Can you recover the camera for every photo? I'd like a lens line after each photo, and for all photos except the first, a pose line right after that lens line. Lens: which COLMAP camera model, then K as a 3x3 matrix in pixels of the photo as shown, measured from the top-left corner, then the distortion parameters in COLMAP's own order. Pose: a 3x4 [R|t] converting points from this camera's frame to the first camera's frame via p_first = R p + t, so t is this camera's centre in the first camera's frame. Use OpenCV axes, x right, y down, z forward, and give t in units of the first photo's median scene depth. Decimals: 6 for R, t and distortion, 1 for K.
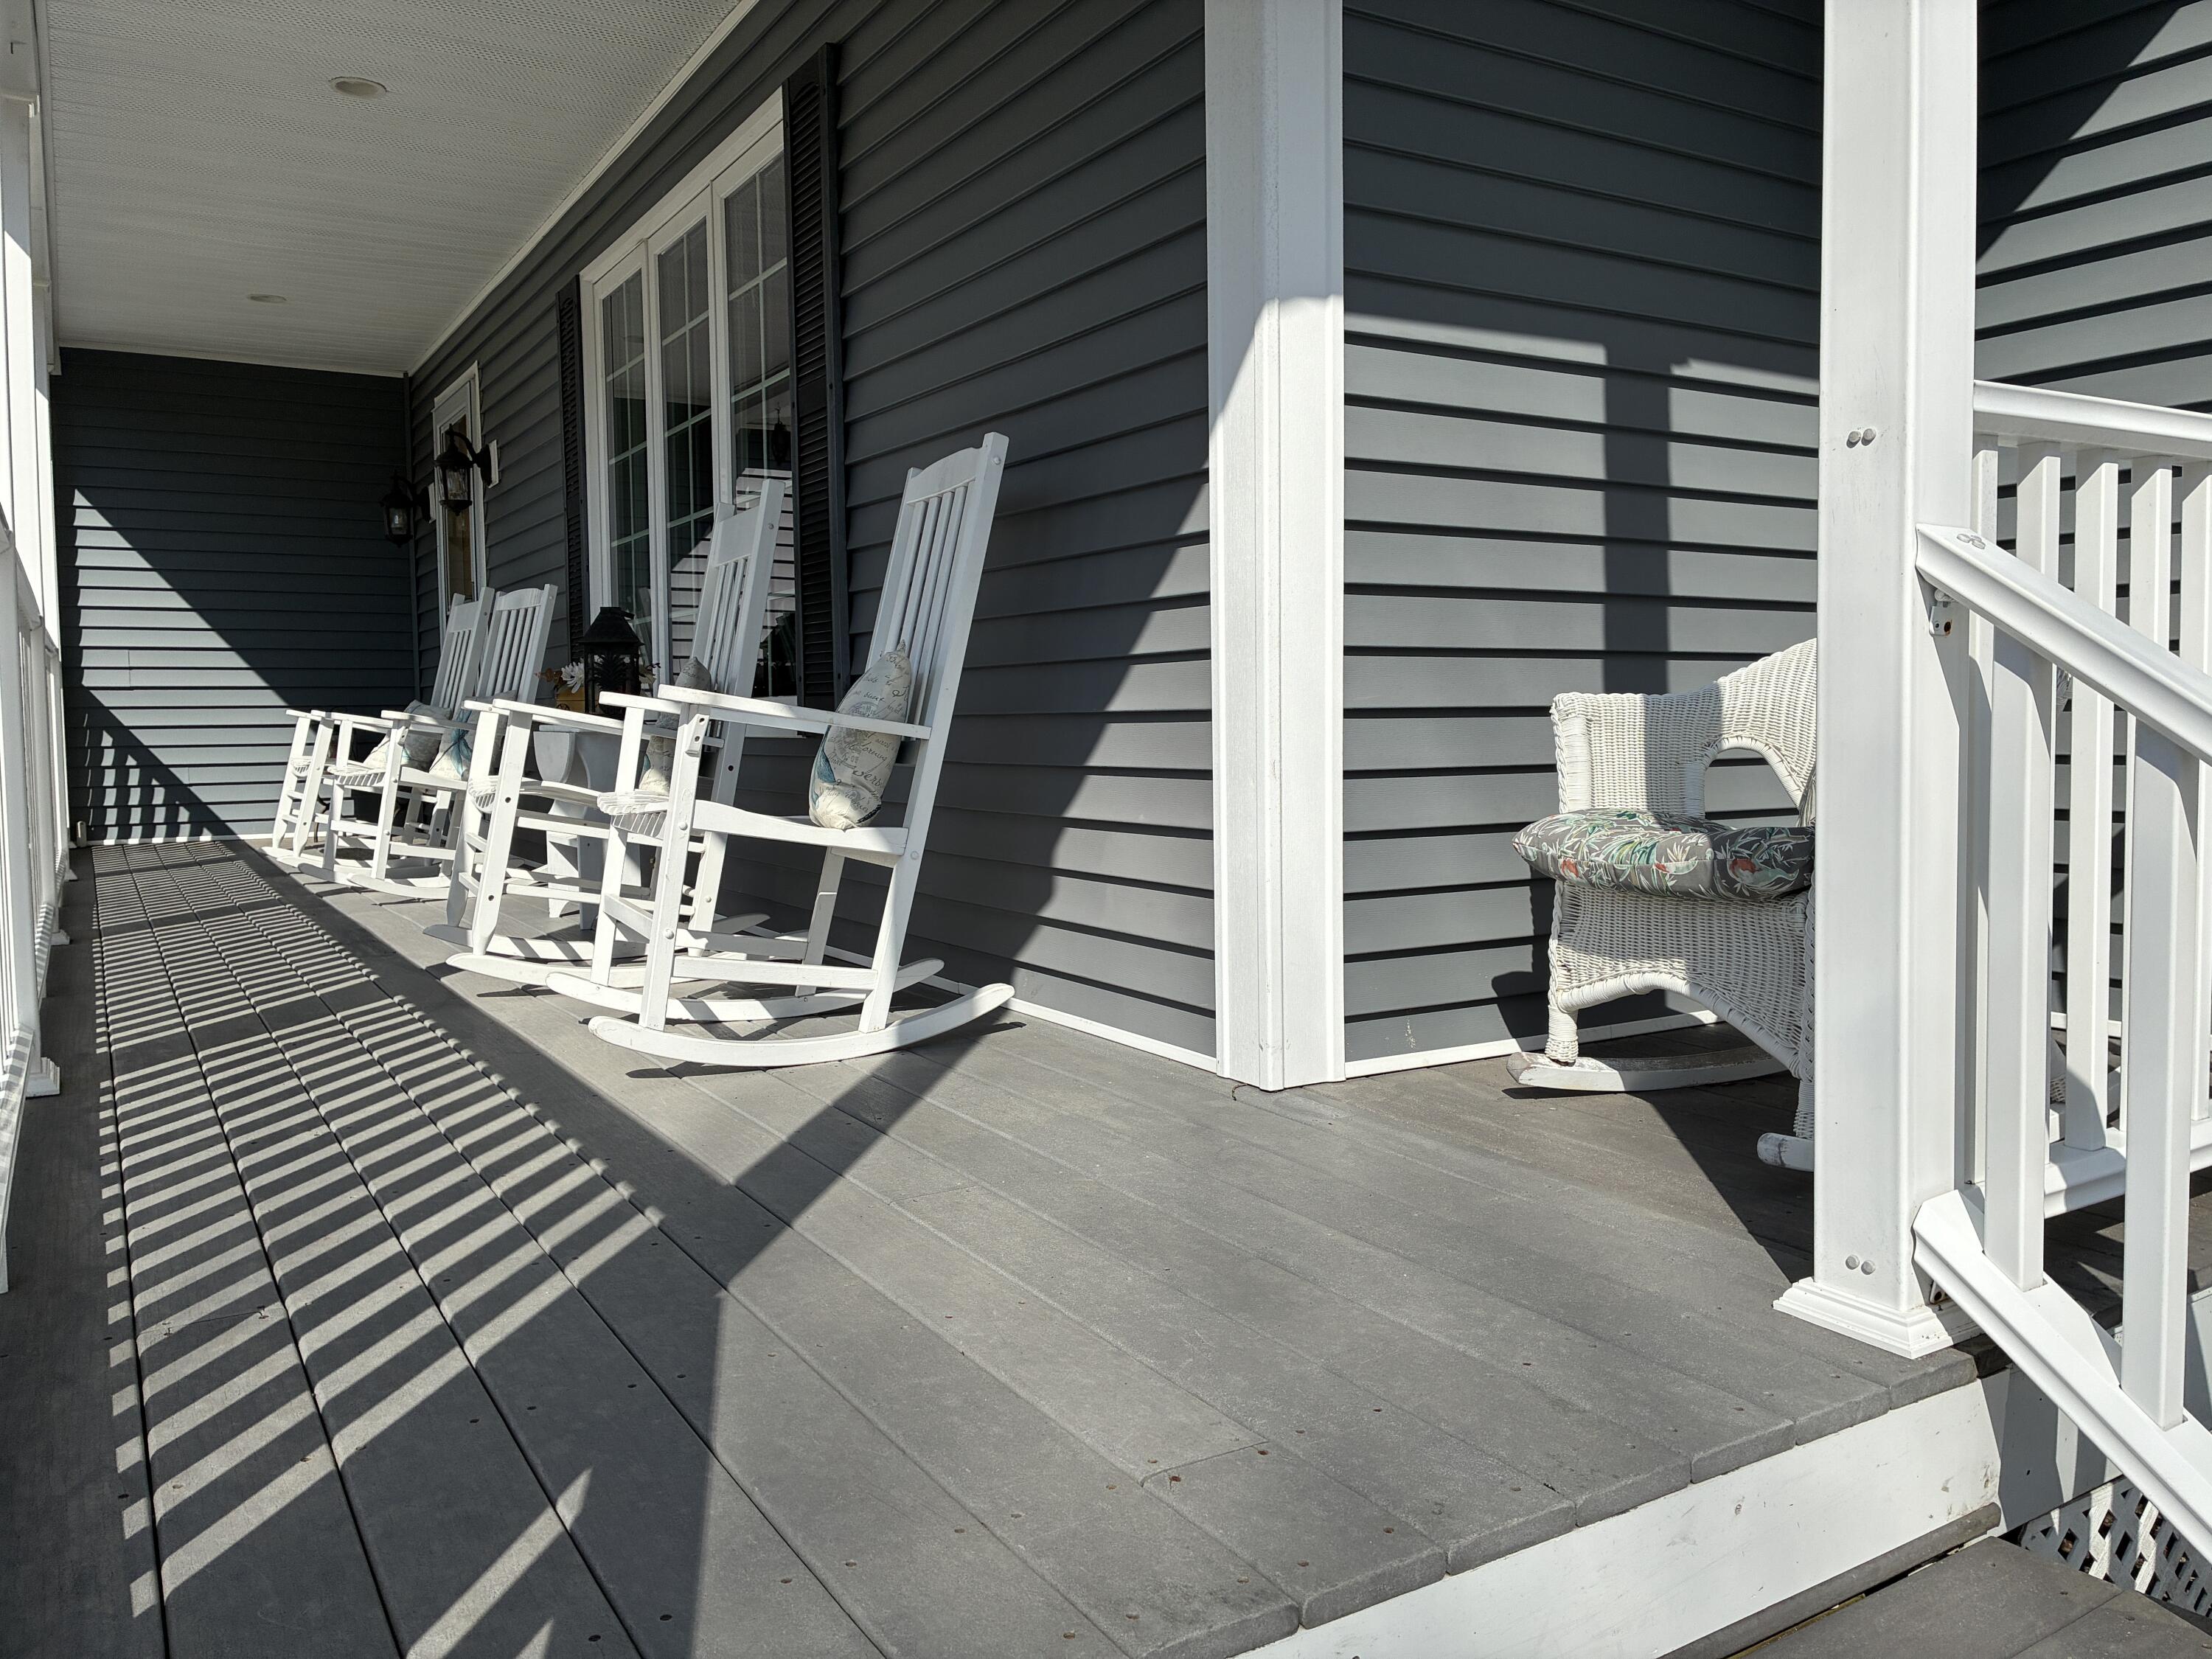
lens RADIAL K [[1666.4, 0, 1106.9], [0, 1666.4, 821.8], [0, 0, 1]] dist [-0.001885, -0.000357]
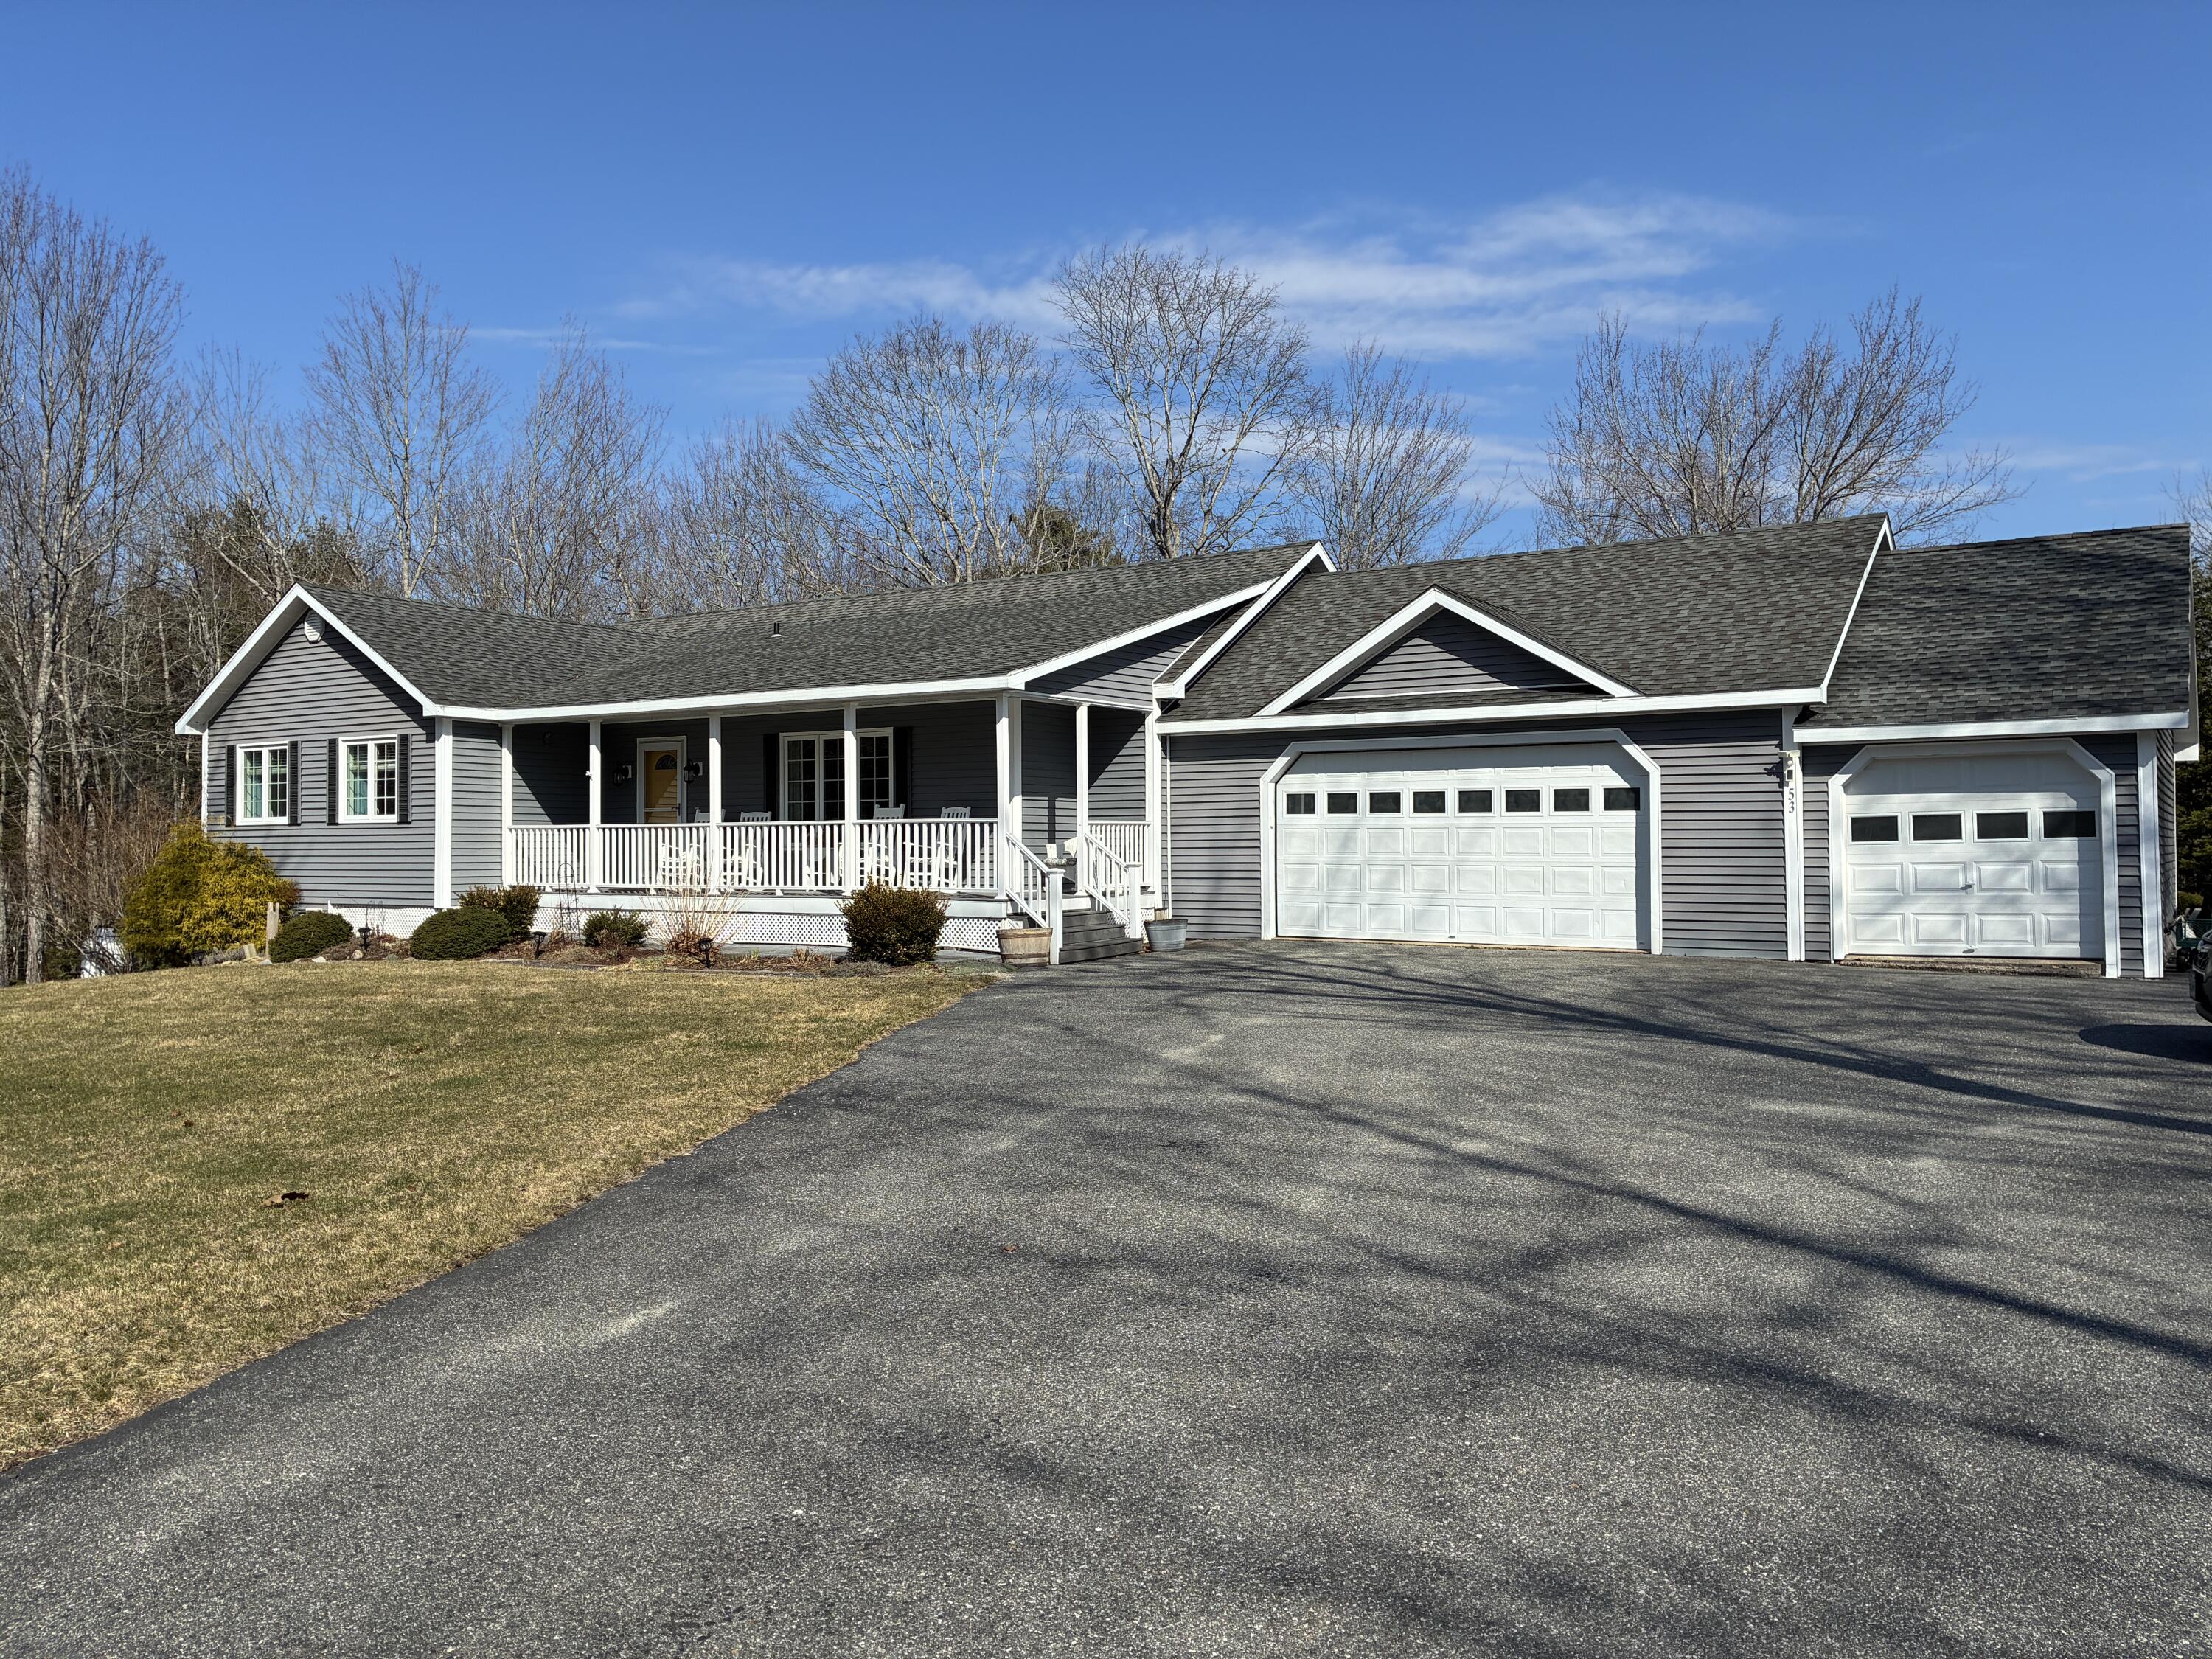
lens RADIAL K [[1666.4, 0, 1105.2], [0, 1666.4, 822.1], [0, 0, 1]] dist [-0.001885, -0.000357]
pose [[0.902847, 0.019613, 0.429515, -2.699266], [0.017874, 0.996383, -0.083069, 0.452915], [-0.429591, 0.082676, 0.899231, -5.862460]]
